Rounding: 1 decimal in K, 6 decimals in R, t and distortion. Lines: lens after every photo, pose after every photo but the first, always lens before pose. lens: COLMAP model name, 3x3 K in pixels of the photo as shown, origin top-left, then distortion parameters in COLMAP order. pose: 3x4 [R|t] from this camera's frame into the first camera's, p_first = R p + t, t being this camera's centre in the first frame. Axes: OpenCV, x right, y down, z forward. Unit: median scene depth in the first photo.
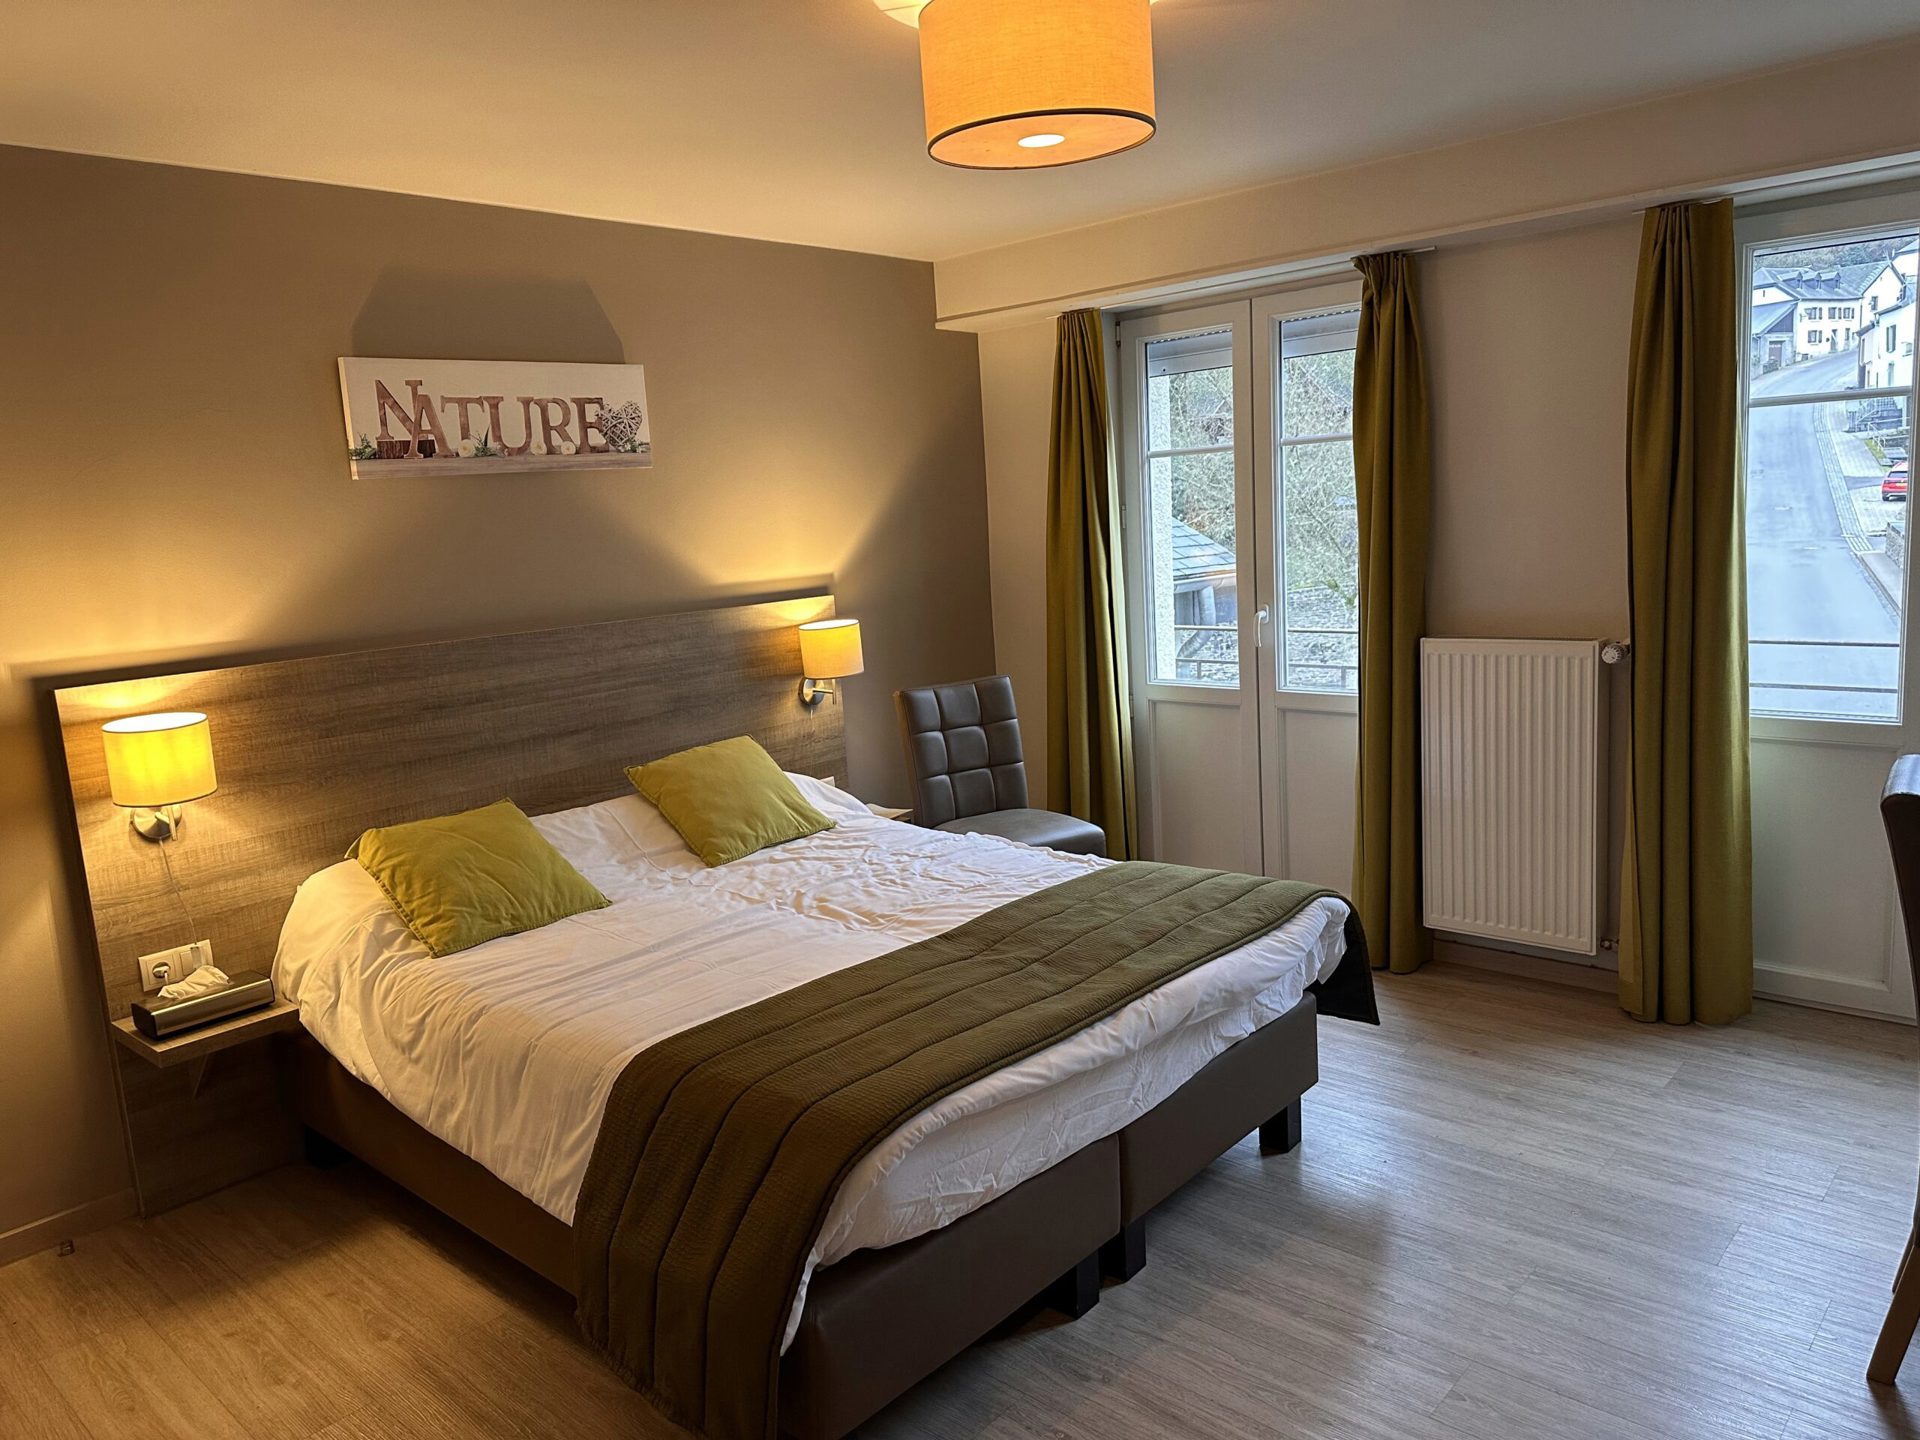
lens RADIAL K [[1352.4, 0, 964.2], [0, 1352.4, 712.8], [0, 0, 1]] dist [-0.011048, -0.008069]
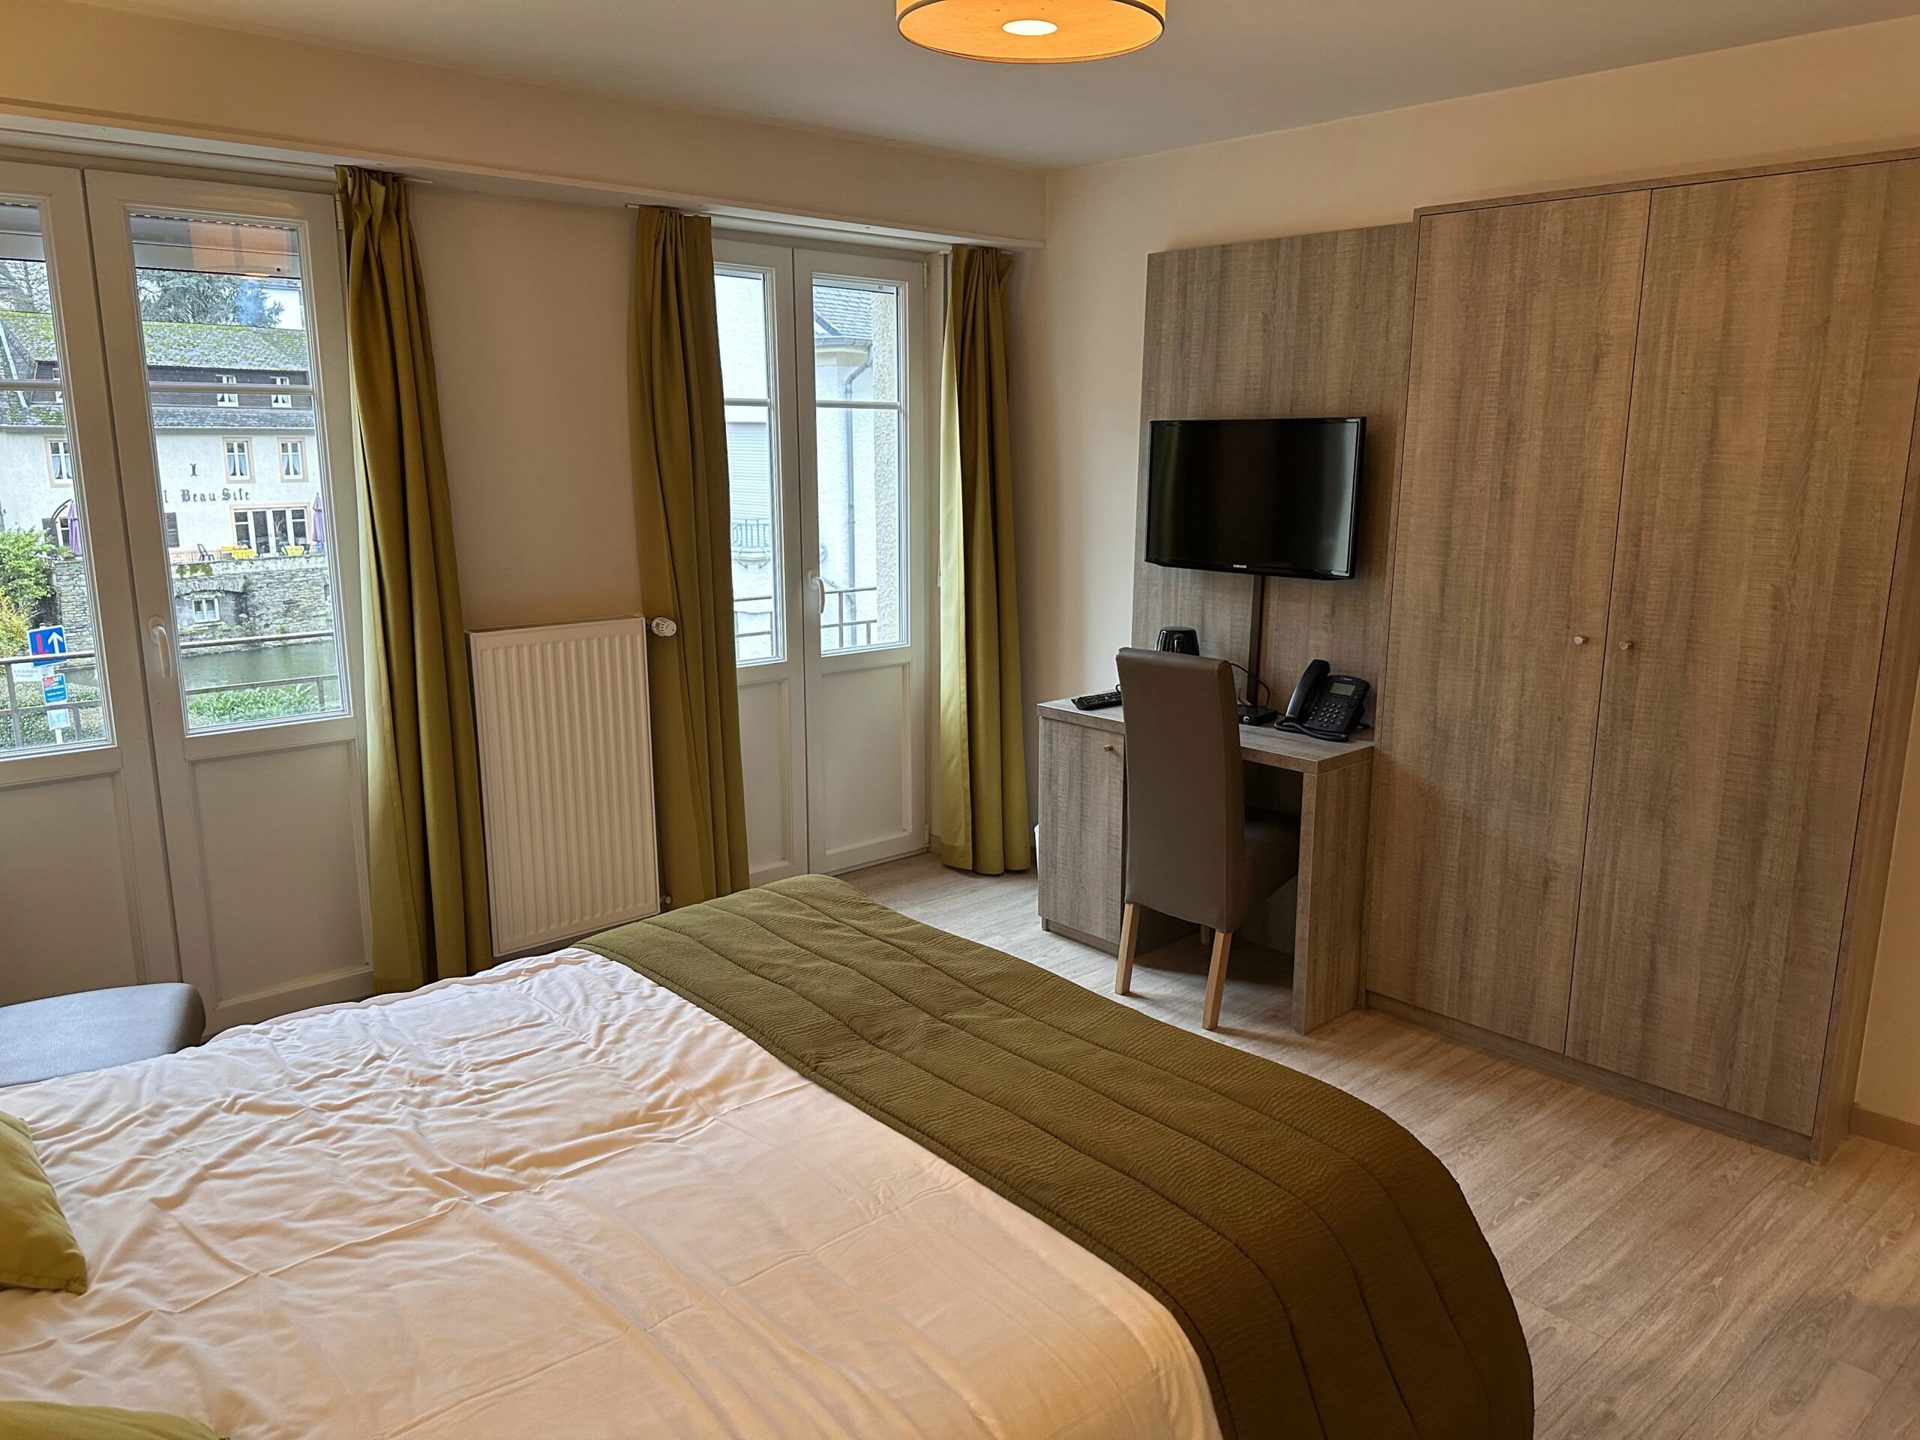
lens RADIAL K [[1352.4, 0, 965.7], [0, 1352.4, 727.3], [0, 0, 1]] dist [-0.011048, -0.008069]
pose [[0.079521, -0.152015, 0.985174, -0.596844], [0.142312, 0.979912, 0.139716, -0.085342], [-0.986622, 0.129091, 0.099557, 0.708209]]
